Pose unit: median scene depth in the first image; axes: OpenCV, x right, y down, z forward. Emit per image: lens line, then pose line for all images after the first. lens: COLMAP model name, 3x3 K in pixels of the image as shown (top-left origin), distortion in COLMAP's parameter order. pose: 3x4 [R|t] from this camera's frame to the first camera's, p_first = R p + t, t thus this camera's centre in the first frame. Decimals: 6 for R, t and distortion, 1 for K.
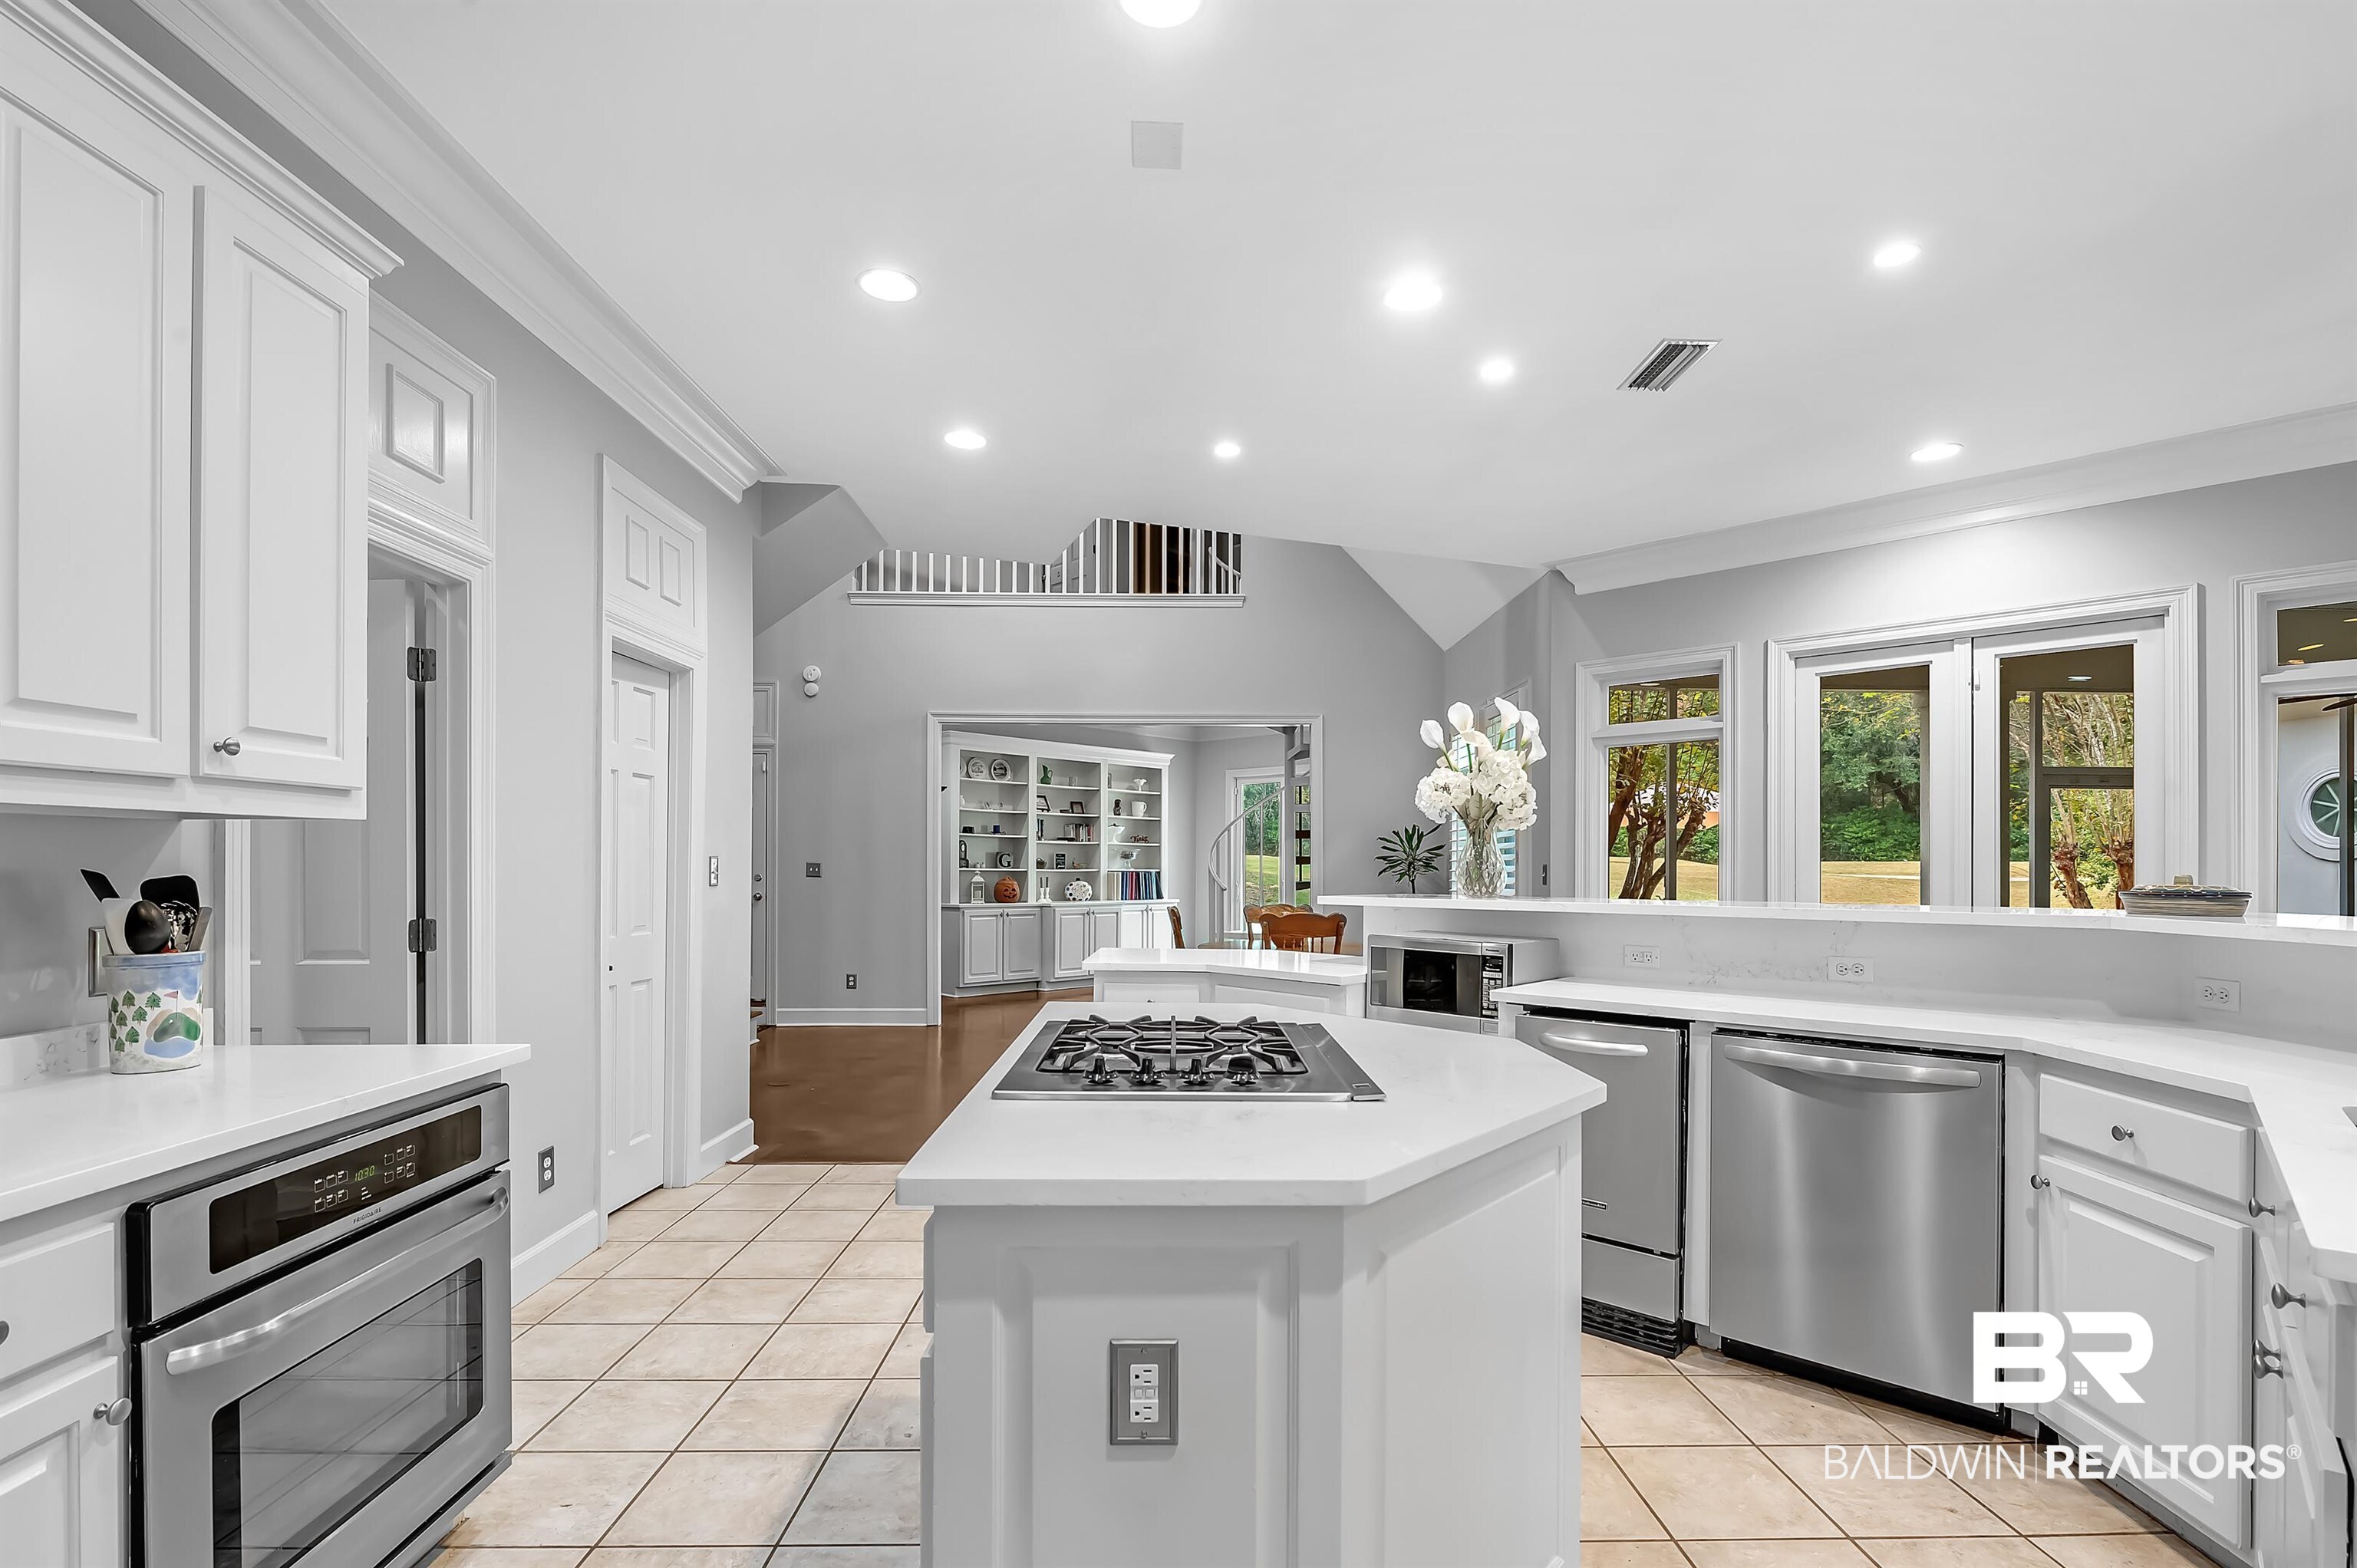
lens RADIAL K [[1107.0, 0, 1190.7], [0, 1107.0, 870.1], [0, 0, 1]] dist [-0.005698, -0.001188]
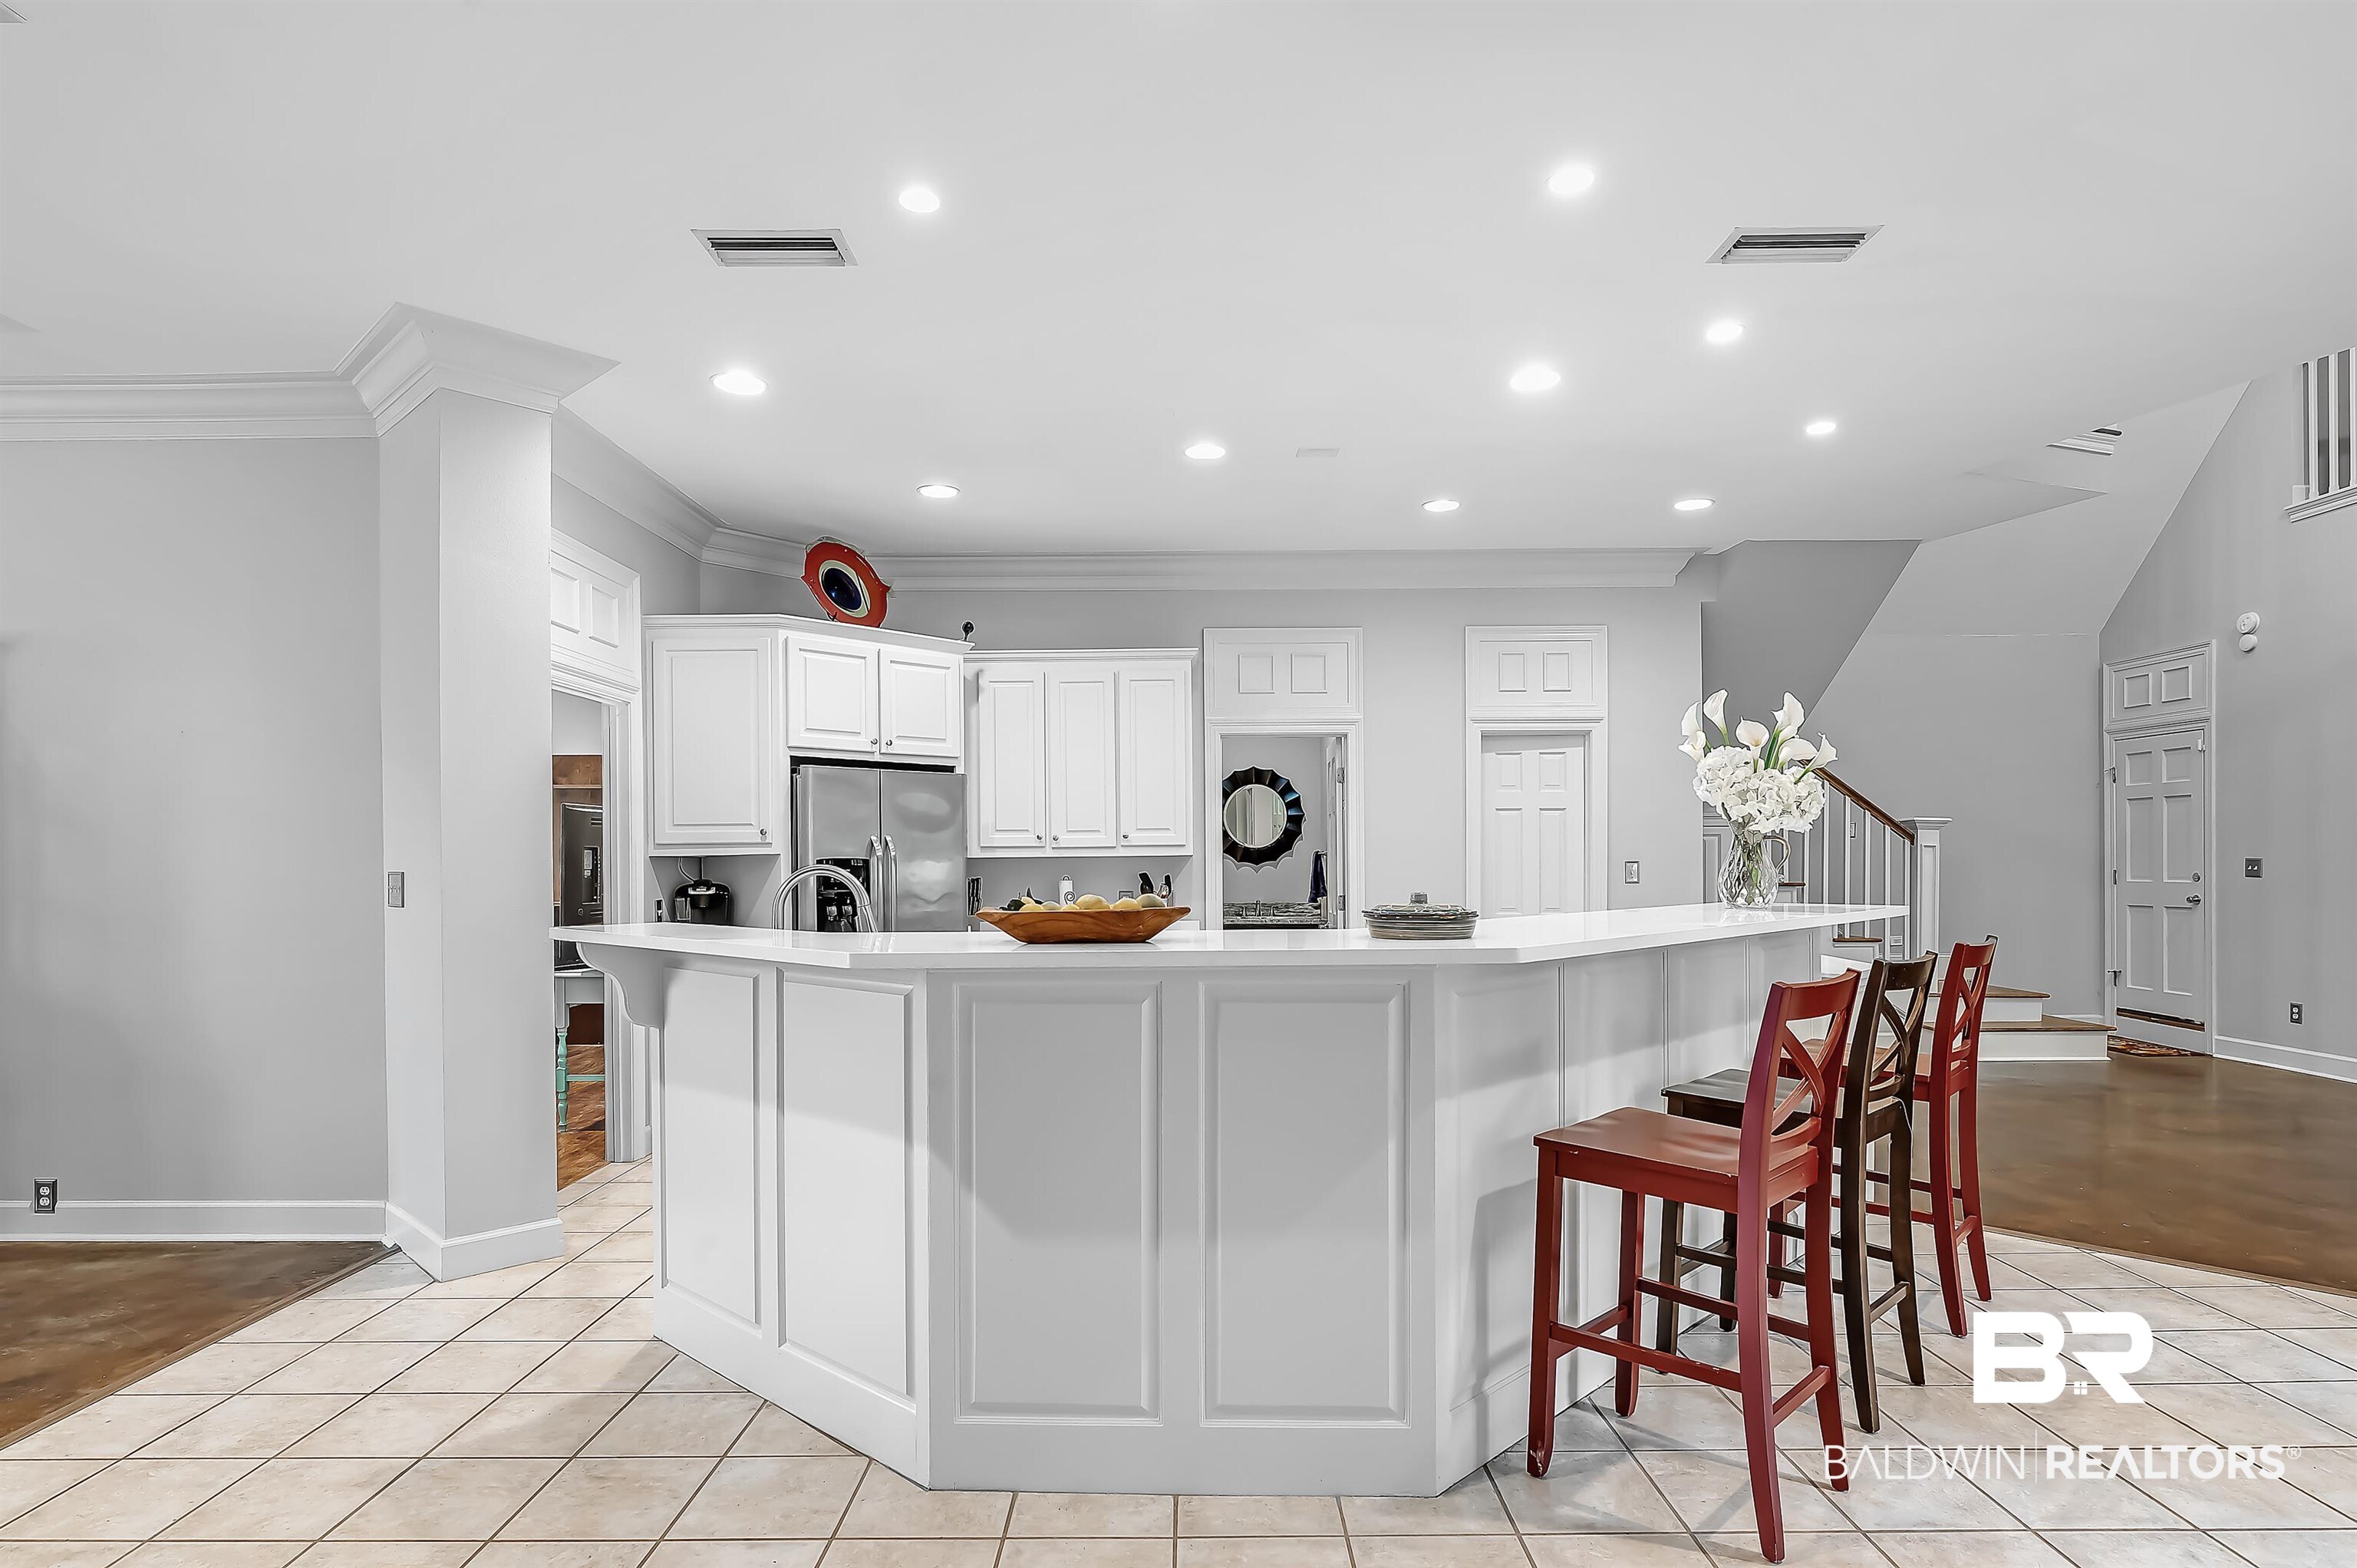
lens RADIAL K [[1201.6, 0, 1202.6], [0, 1201.6, 866.7], [0, 0, 1]] dist [-0.005507, -0.002014]
pose [[-0.028313, -0.003666, -0.999592, 1.365708], [0.004688, 0.999982, -0.003800, -0.002539], [0.999588, -0.004794, -0.028295, 0.668114]]
